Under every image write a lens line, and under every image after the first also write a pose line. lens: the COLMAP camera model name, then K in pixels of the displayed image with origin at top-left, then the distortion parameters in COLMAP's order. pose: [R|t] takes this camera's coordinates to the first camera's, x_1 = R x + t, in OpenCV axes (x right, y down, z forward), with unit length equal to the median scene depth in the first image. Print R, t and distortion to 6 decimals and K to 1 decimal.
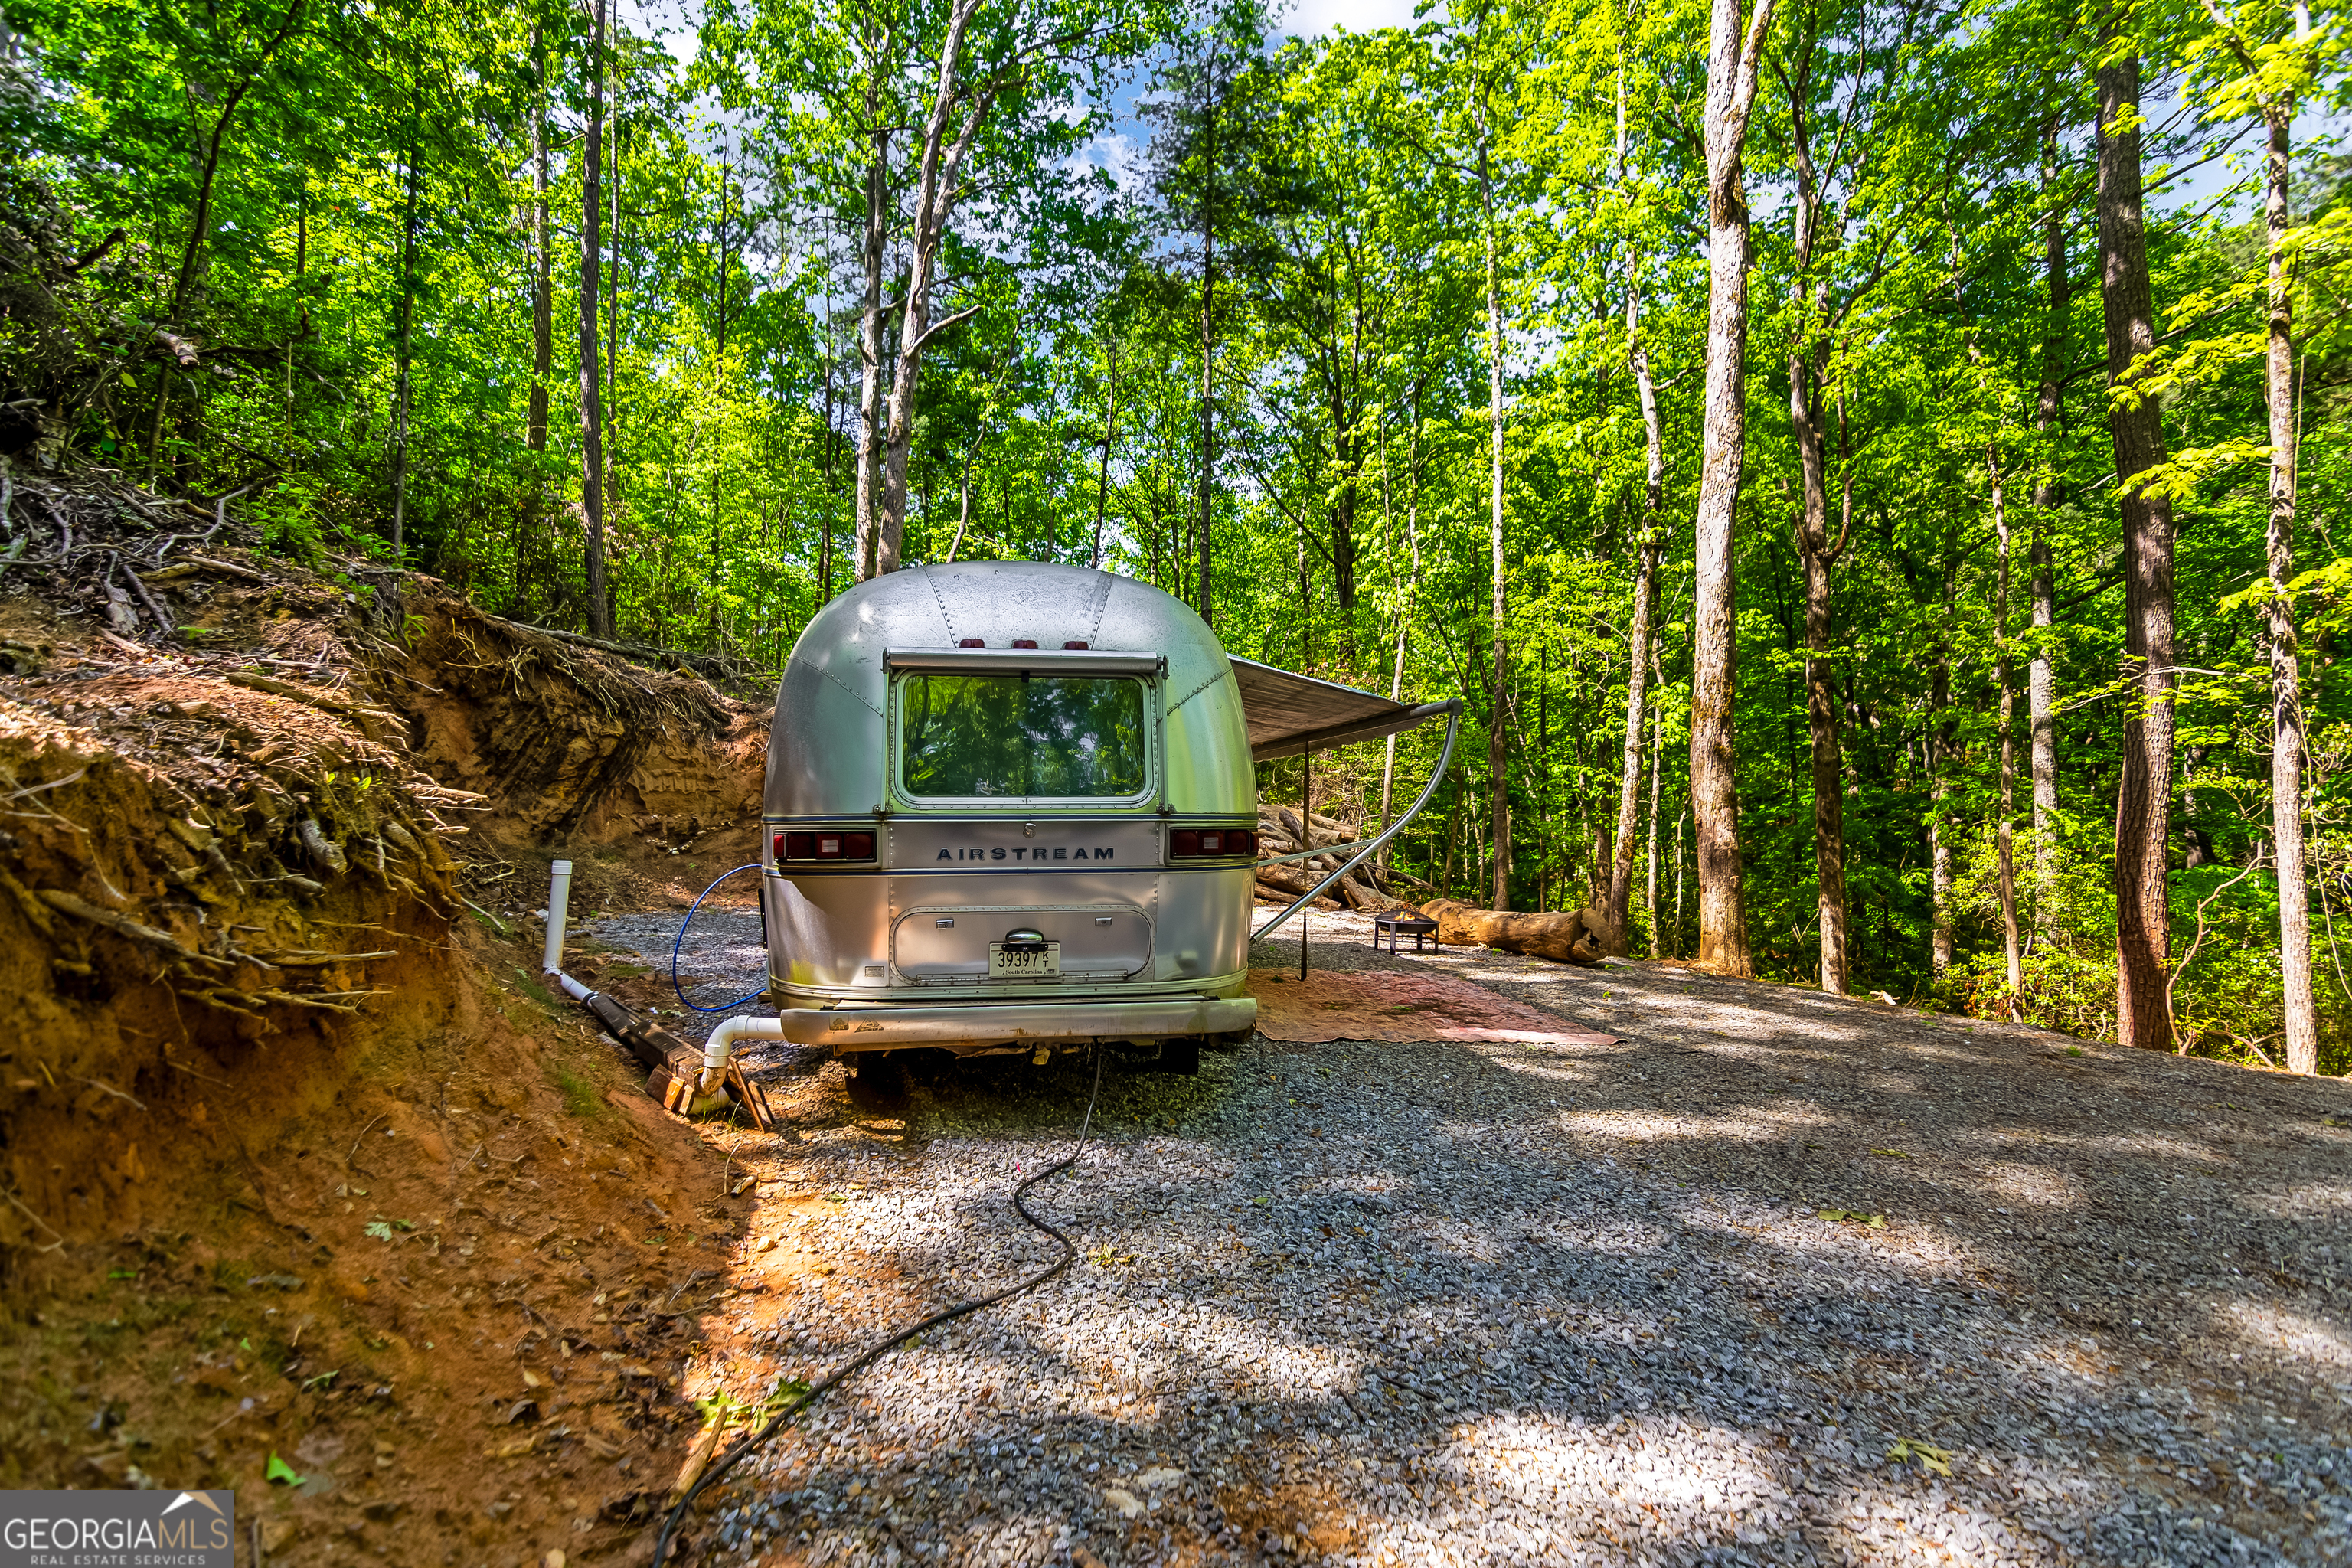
lens RADIAL K [[1125.2, 0, 1141.7], [0, 1125.2, 782.8], [0, 0, 1]] dist [0.003055, 0.000828]
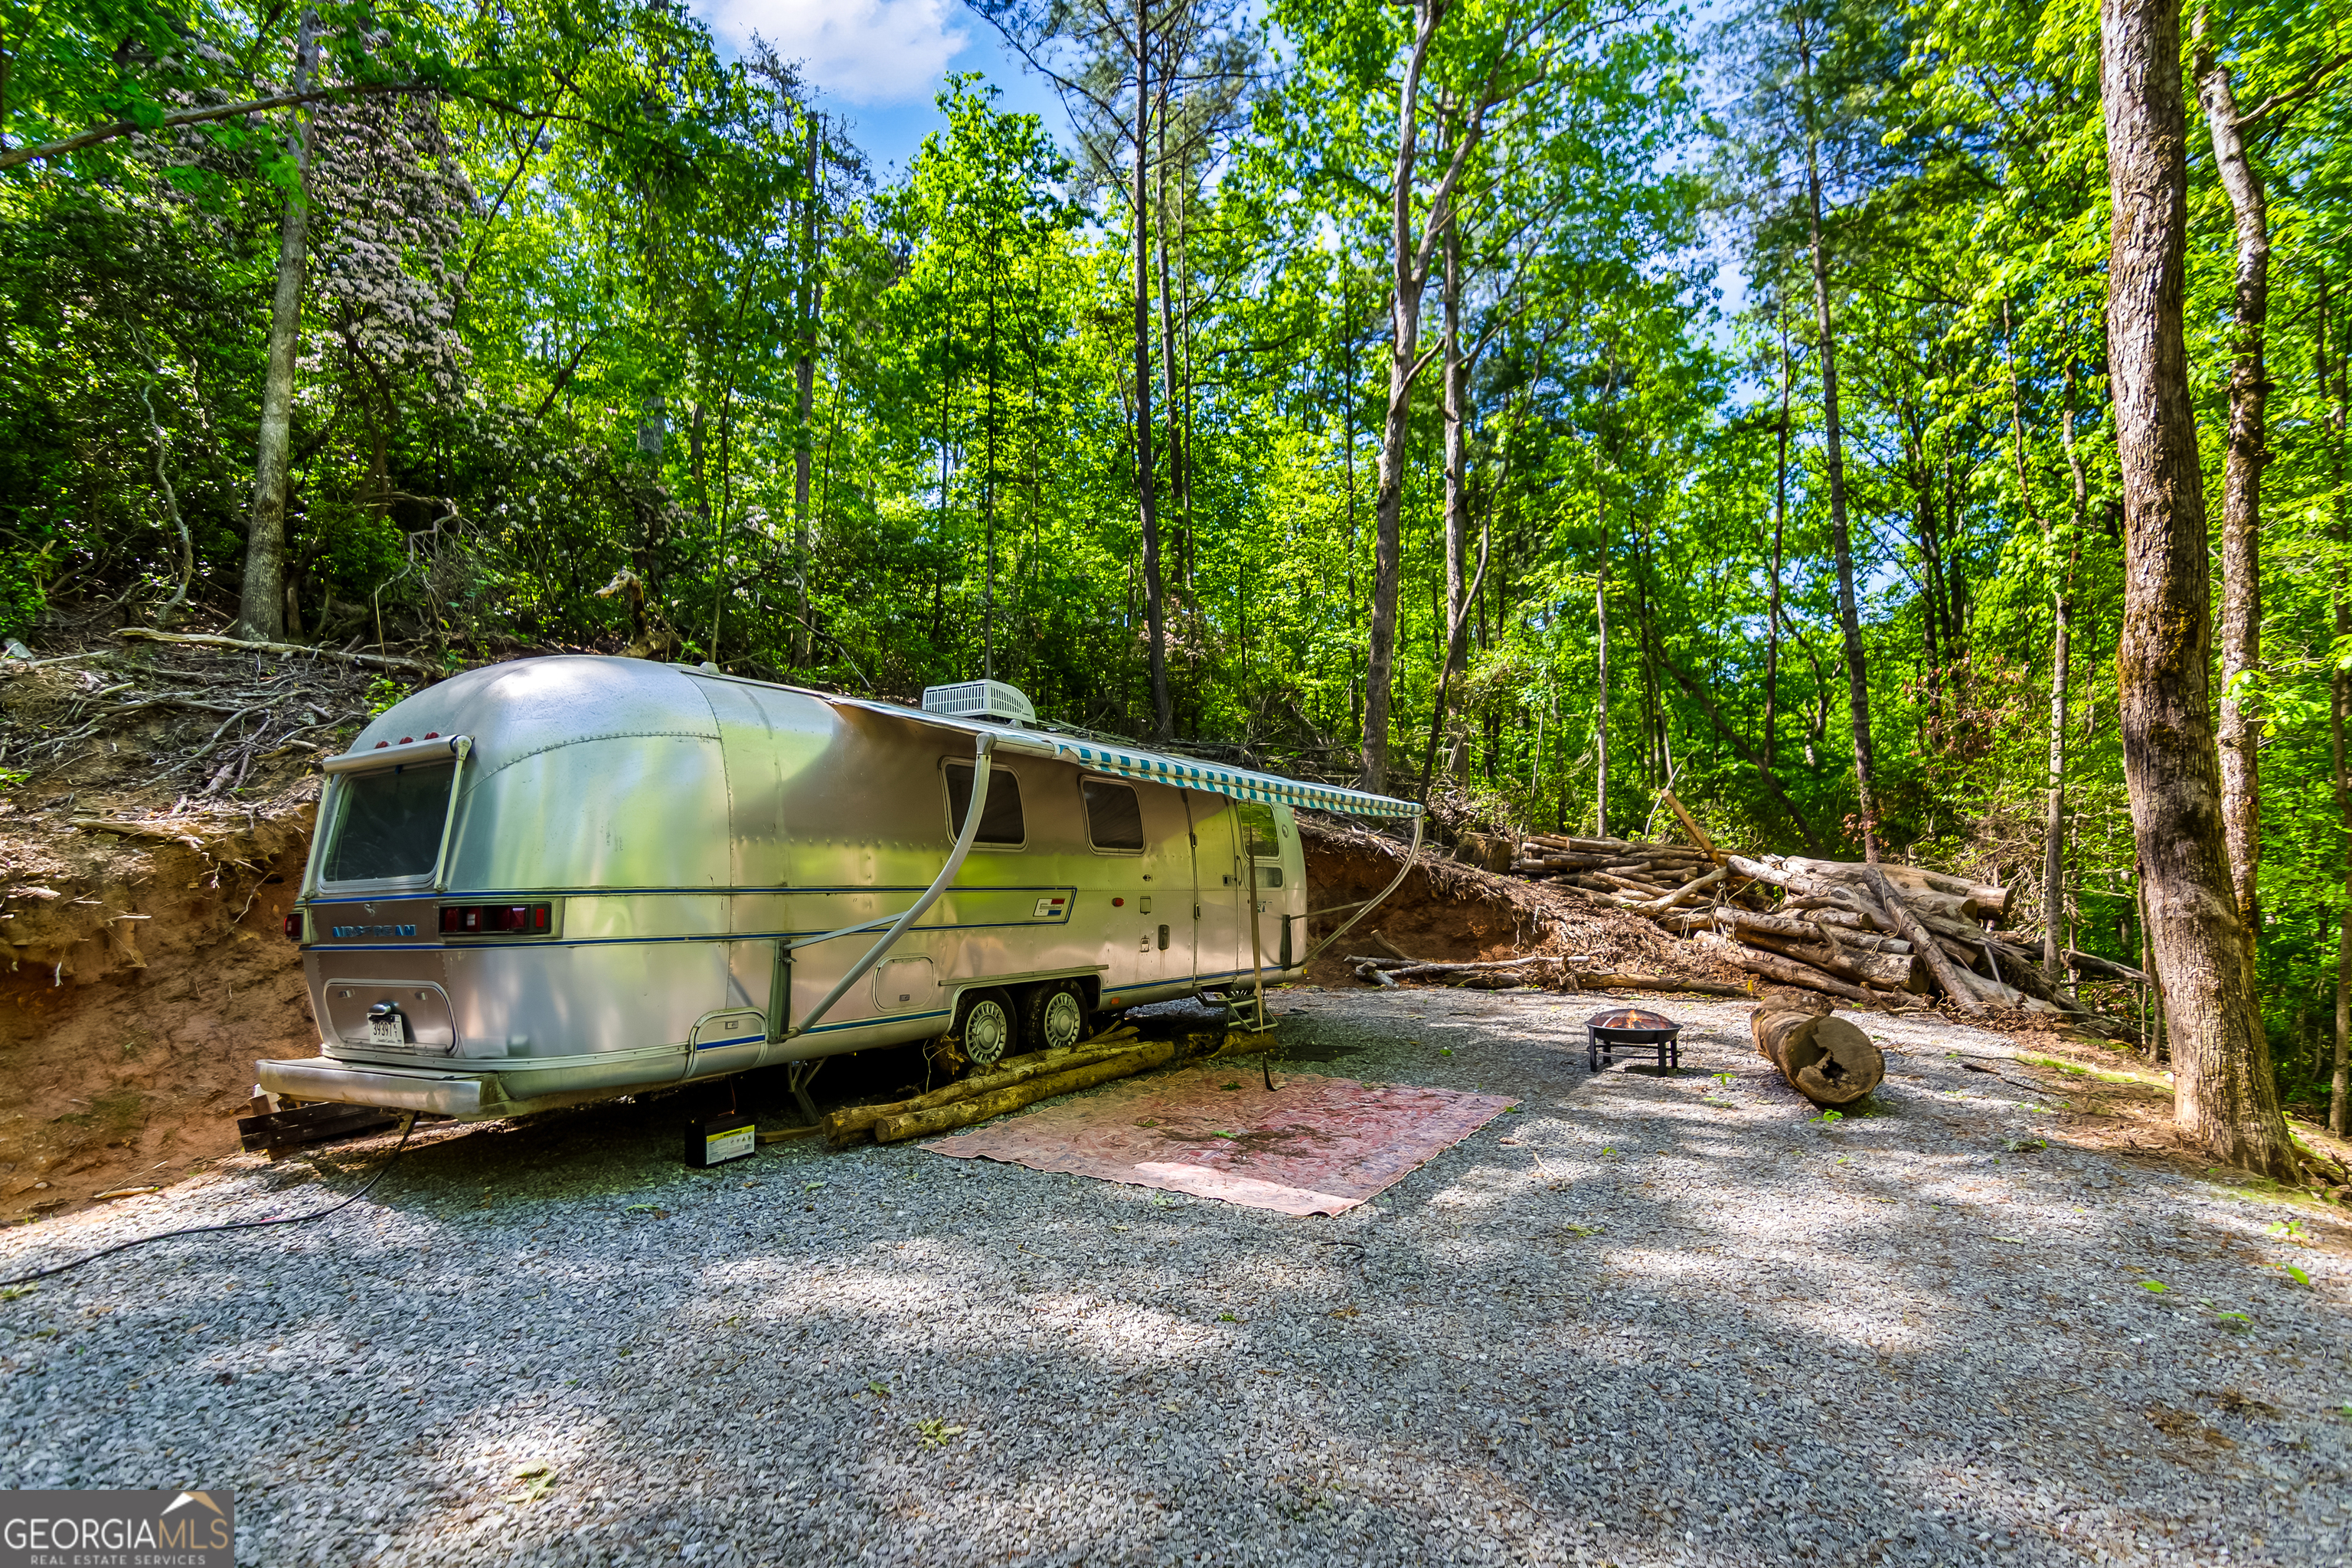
lens RADIAL K [[1167.1, 0, 1173.5], [0, 1167.1, 779.9], [0, 0, 1]] dist [0.001534, 0.001585]
pose [[0.763829, -0.087776, -0.639422, 0.392654], [0.043972, 0.995484, -0.084126, 0.014745], [0.643919, 0.036141, 0.764240, 0.196094]]
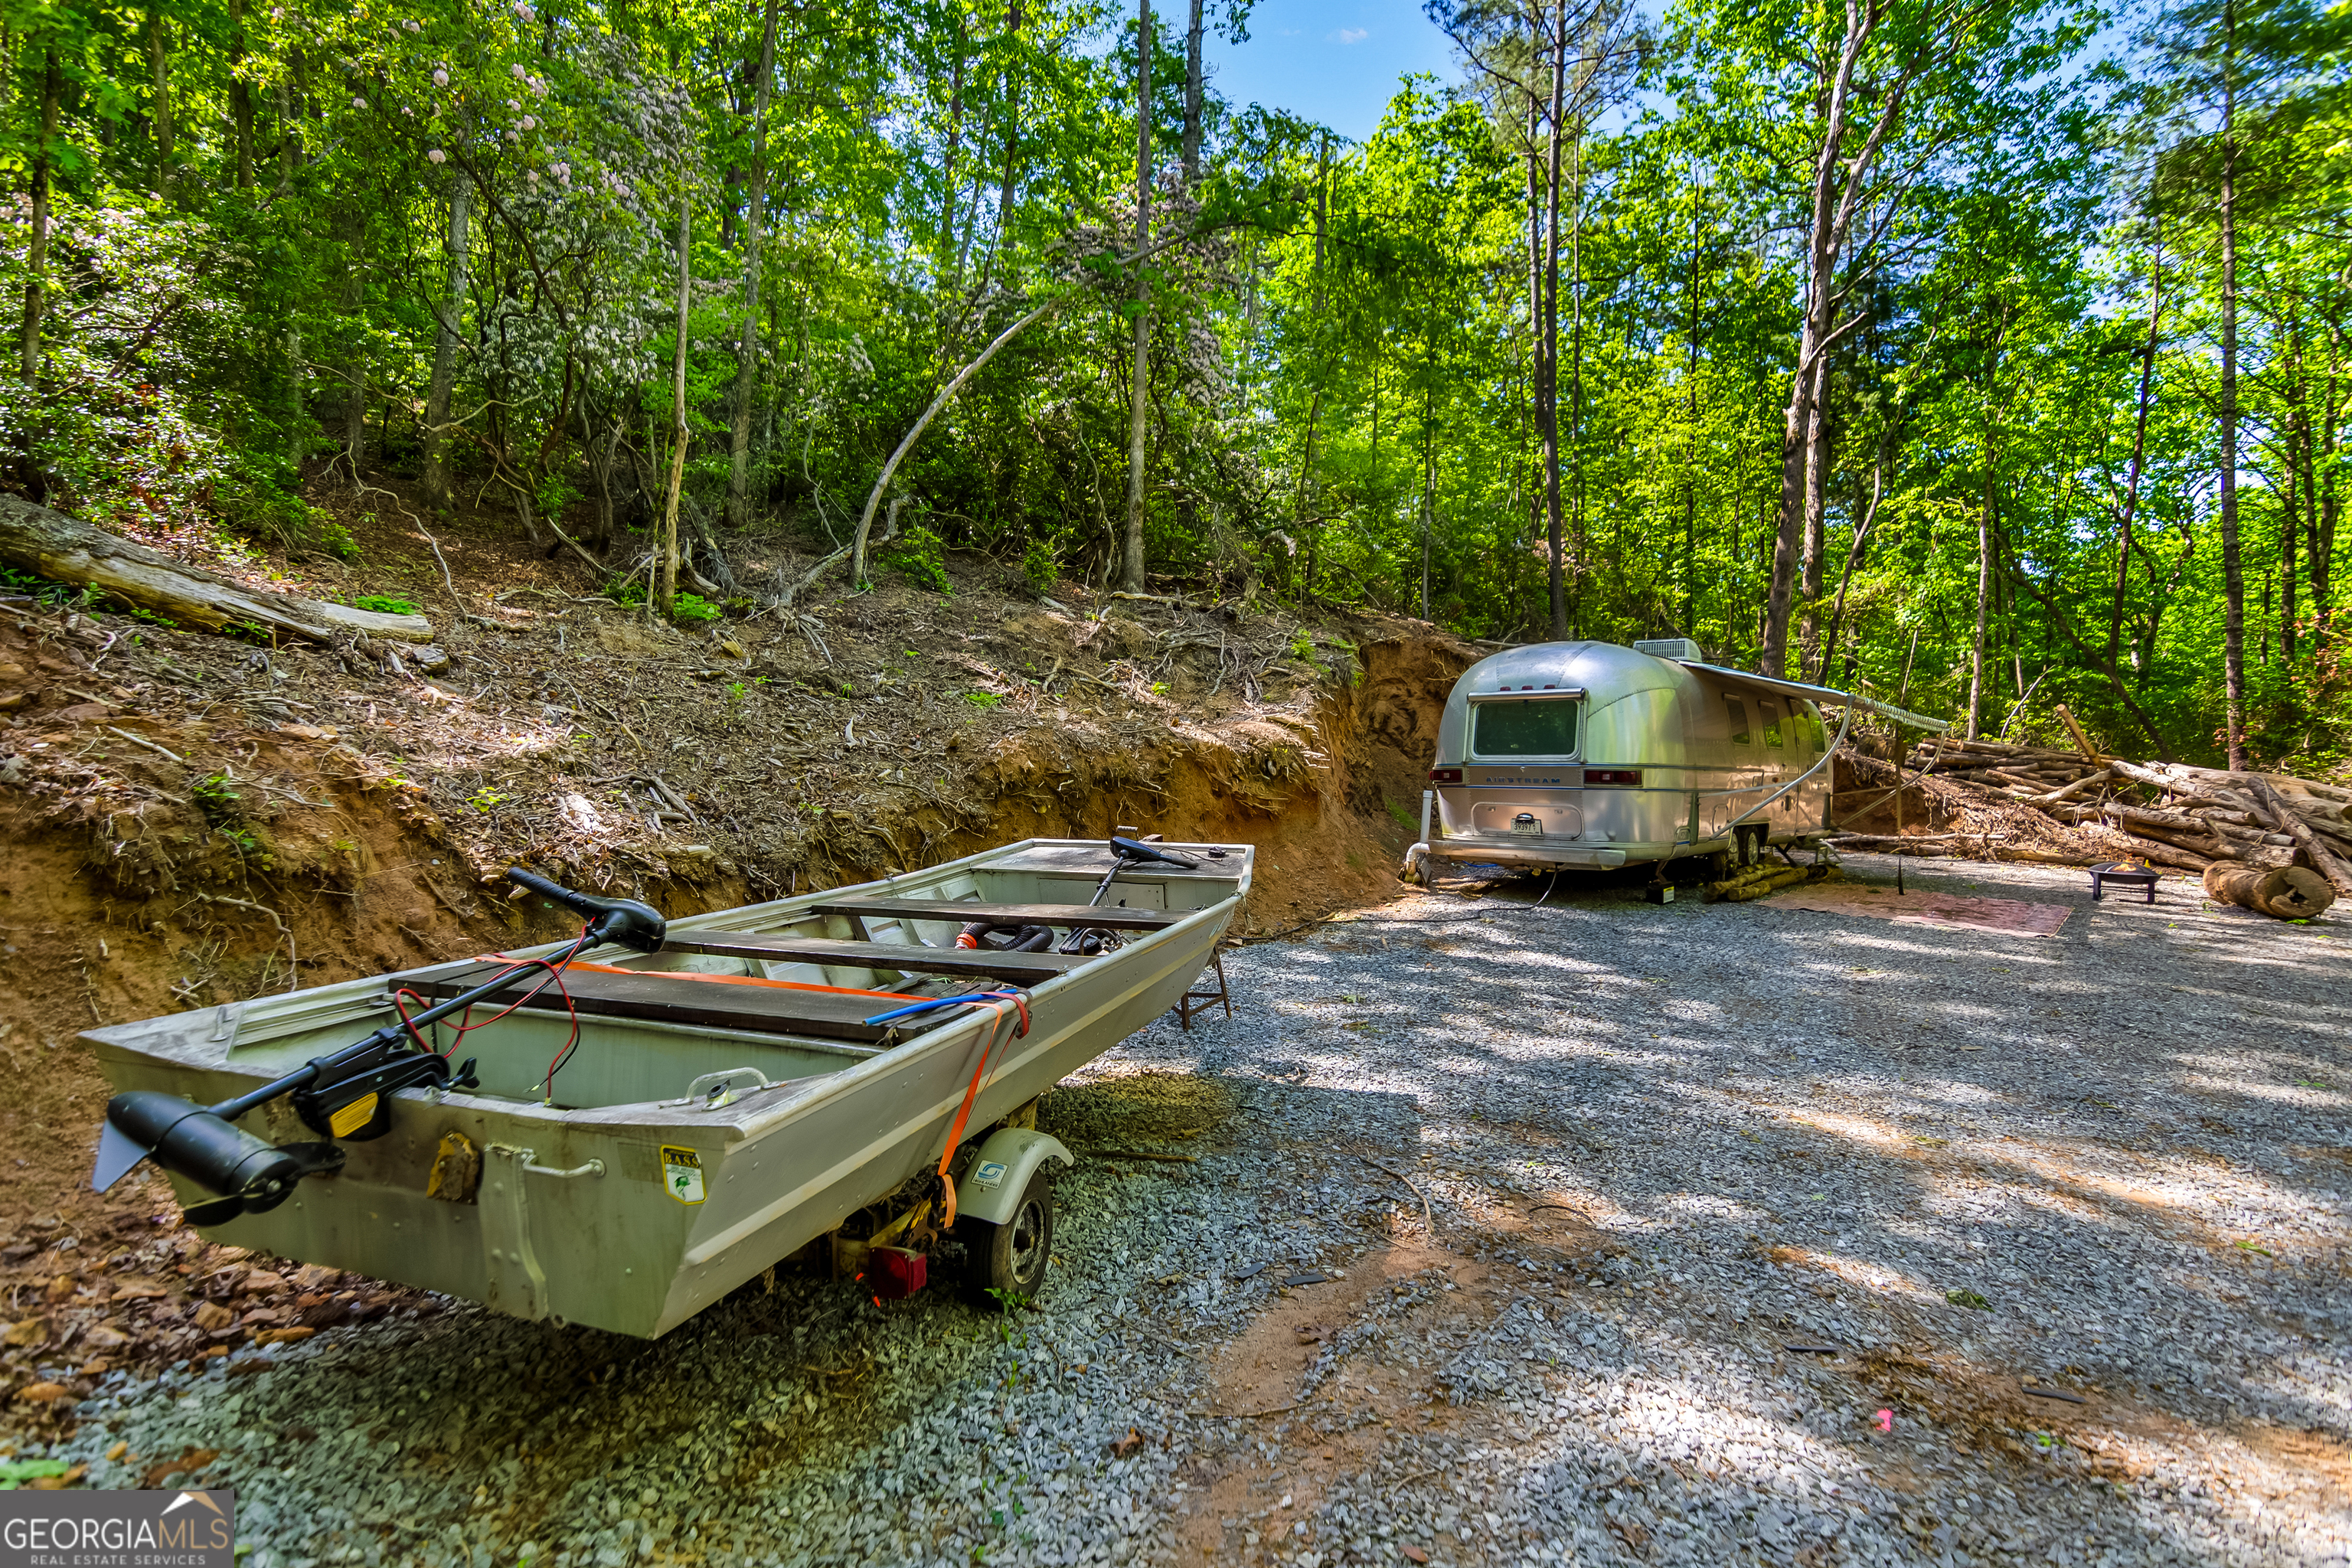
lens RADIAL K [[1149.8, 0, 1179.8], [0, 1149.8, 739.5], [0, 0, 1]] dist [0.004845, 0.000884]
pose [[0.650826, -0.014738, -0.759084, 0.387351], [0.006071, 0.999881, -0.014207, 0.003102], [0.759203, 0.004638, 0.650837, -0.333917]]
